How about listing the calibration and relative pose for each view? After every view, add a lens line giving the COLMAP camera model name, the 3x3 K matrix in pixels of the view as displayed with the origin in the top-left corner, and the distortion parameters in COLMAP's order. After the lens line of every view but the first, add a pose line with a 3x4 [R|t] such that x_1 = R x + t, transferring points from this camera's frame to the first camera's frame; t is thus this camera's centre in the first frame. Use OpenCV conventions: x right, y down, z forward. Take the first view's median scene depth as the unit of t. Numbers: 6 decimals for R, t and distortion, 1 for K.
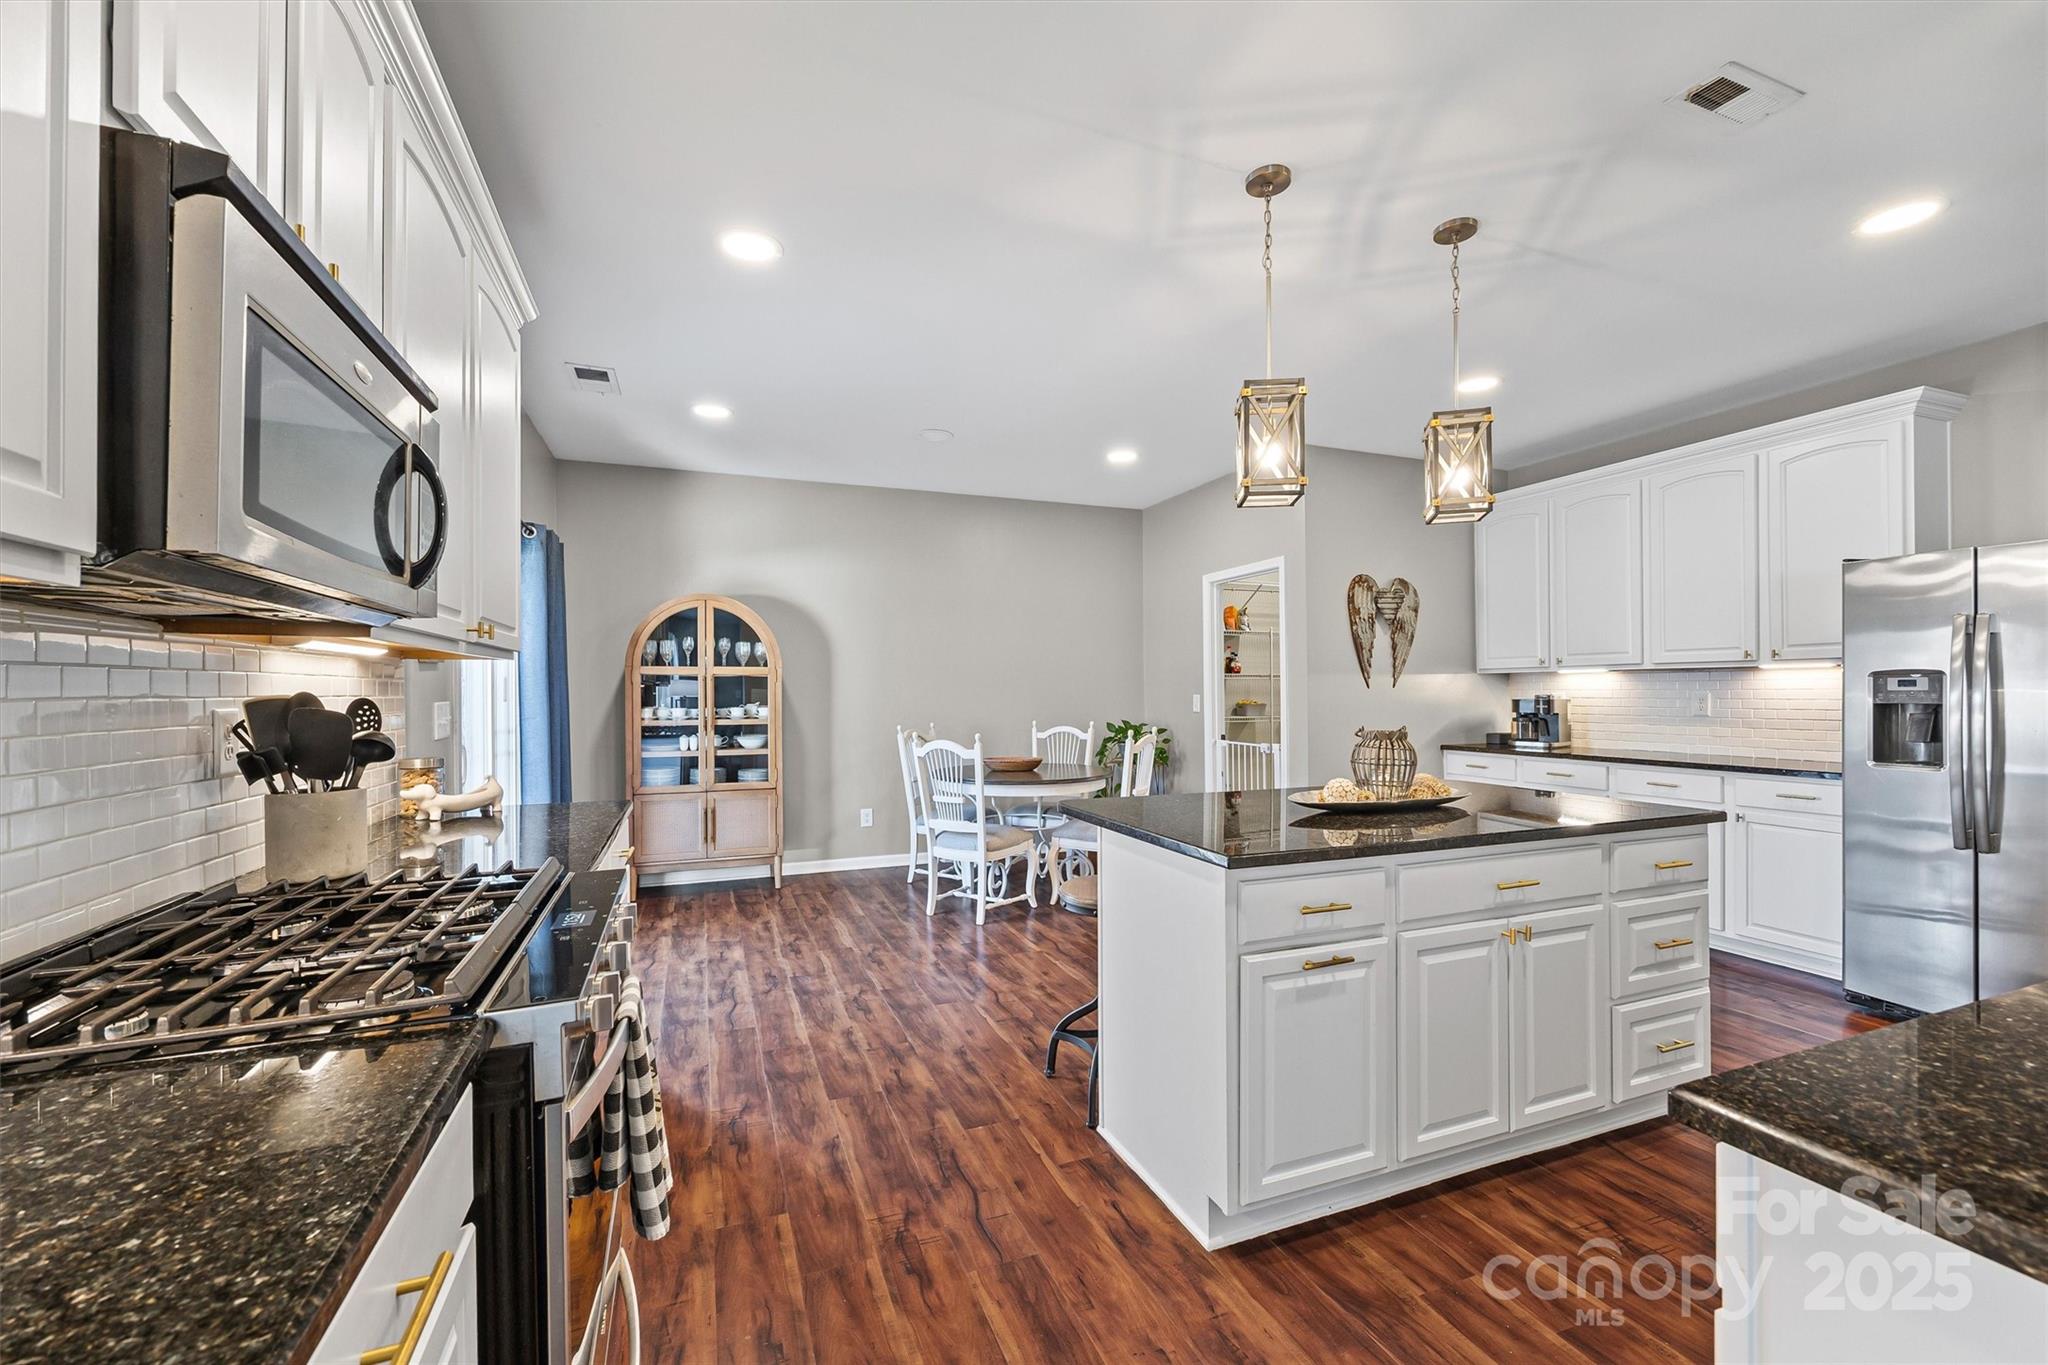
lens RADIAL K [[834.0, 0, 1024.0], [0, 834.0, 682.5], [0, 0, 1]] dist [0.001695, 0.000315]
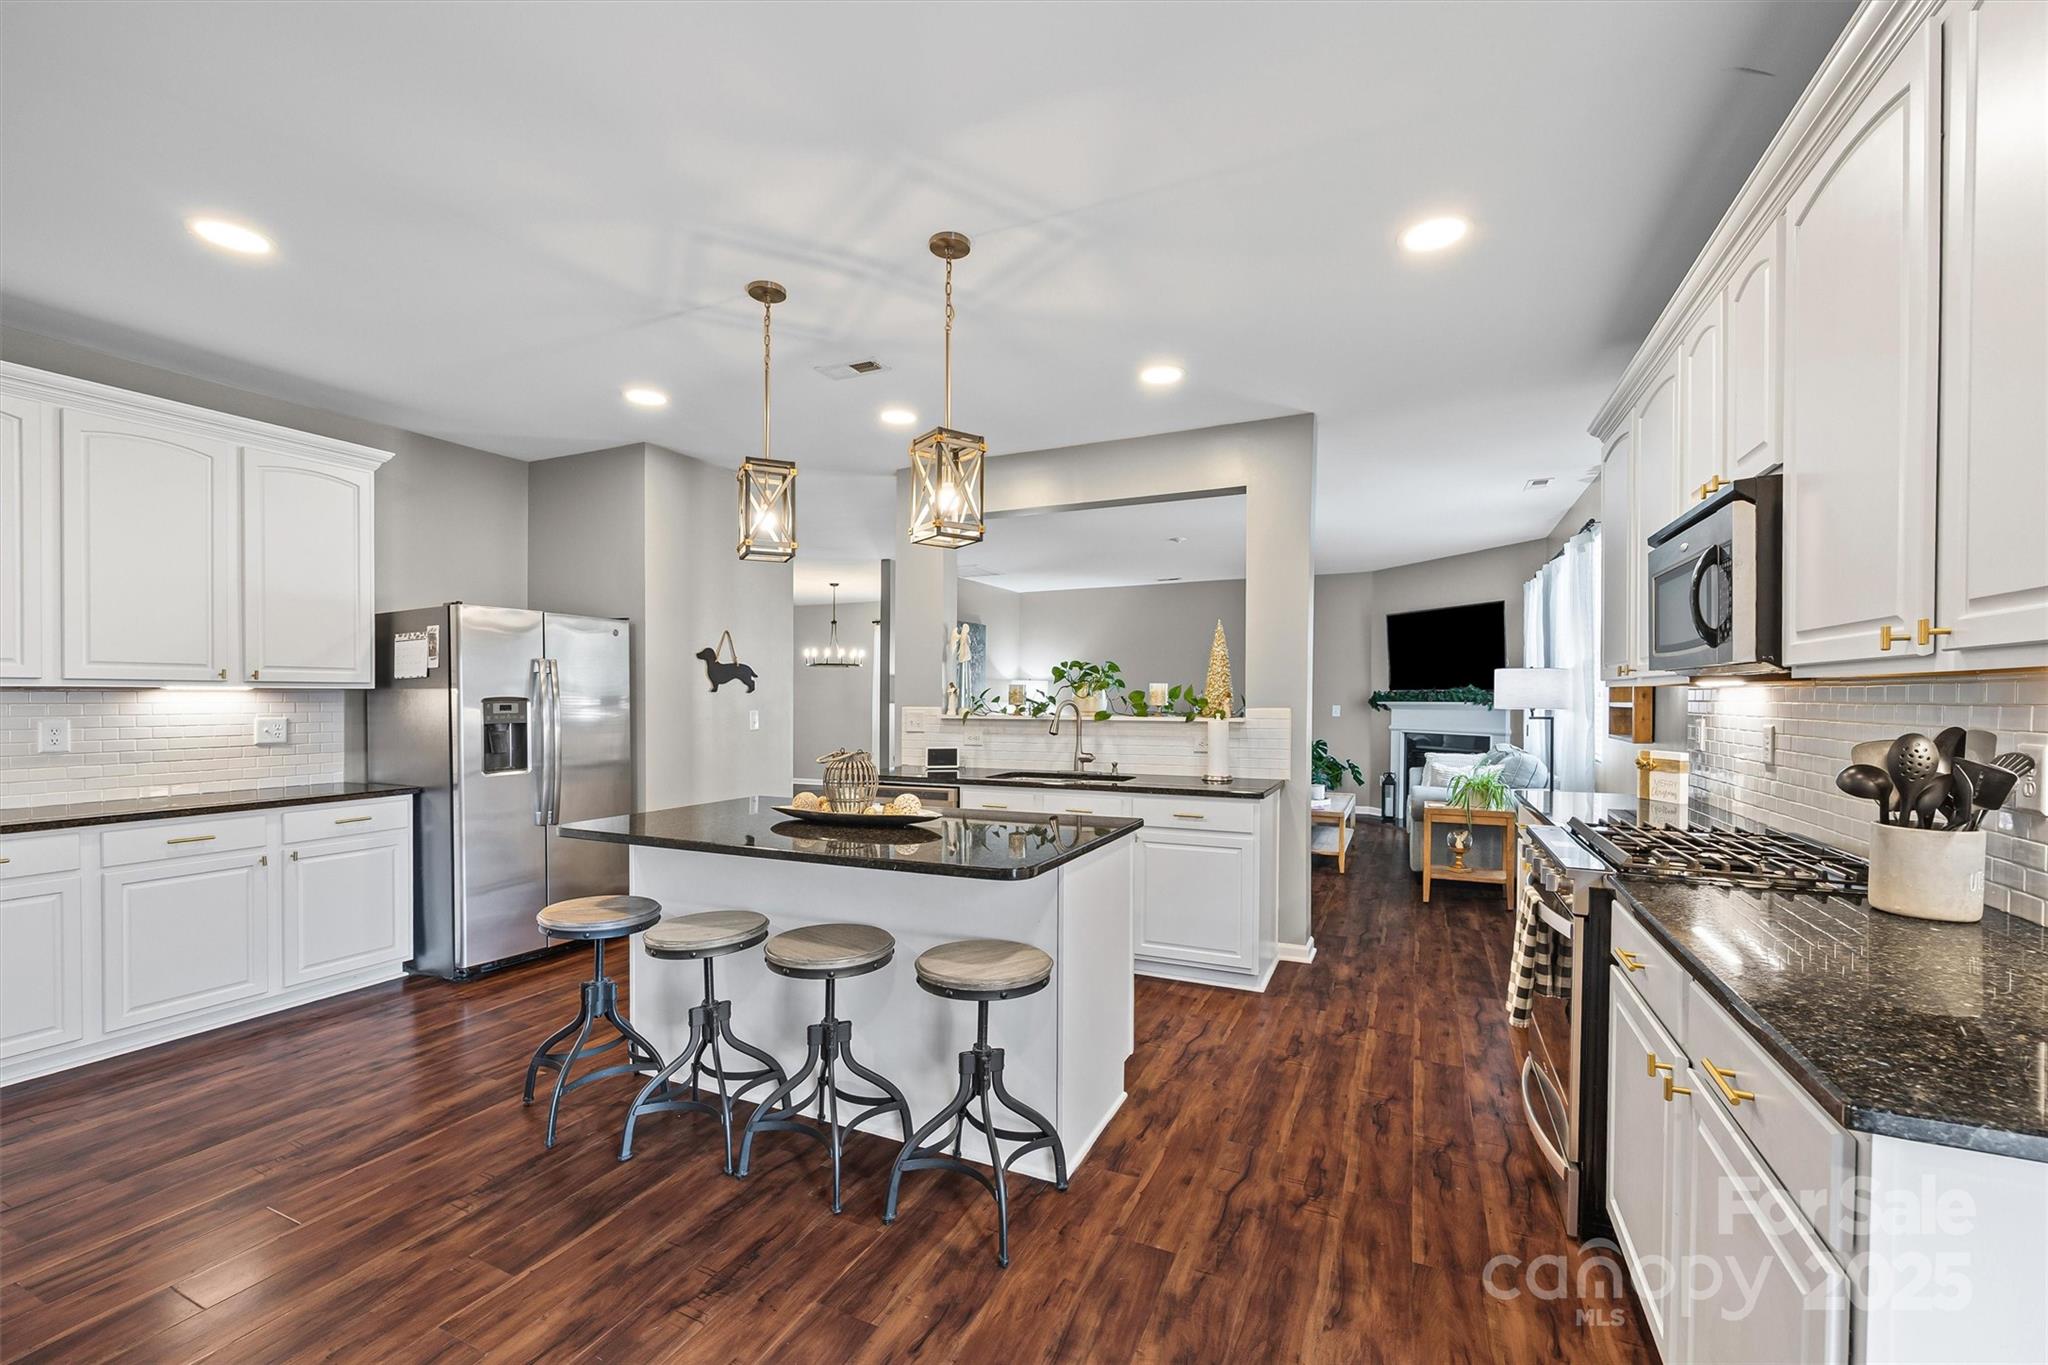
lens RADIAL K [[848.7, 0, 1031.8], [0, 848.7, 710.0], [0, 0, 1]] dist [0.002280, 0.000248]
pose [[-0.698900, -0.005640, 0.715197, -0.460888], [-0.002994, 0.999983, 0.004960, -0.004381], [-0.715213, 0.001325, -0.698905, 1.367500]]
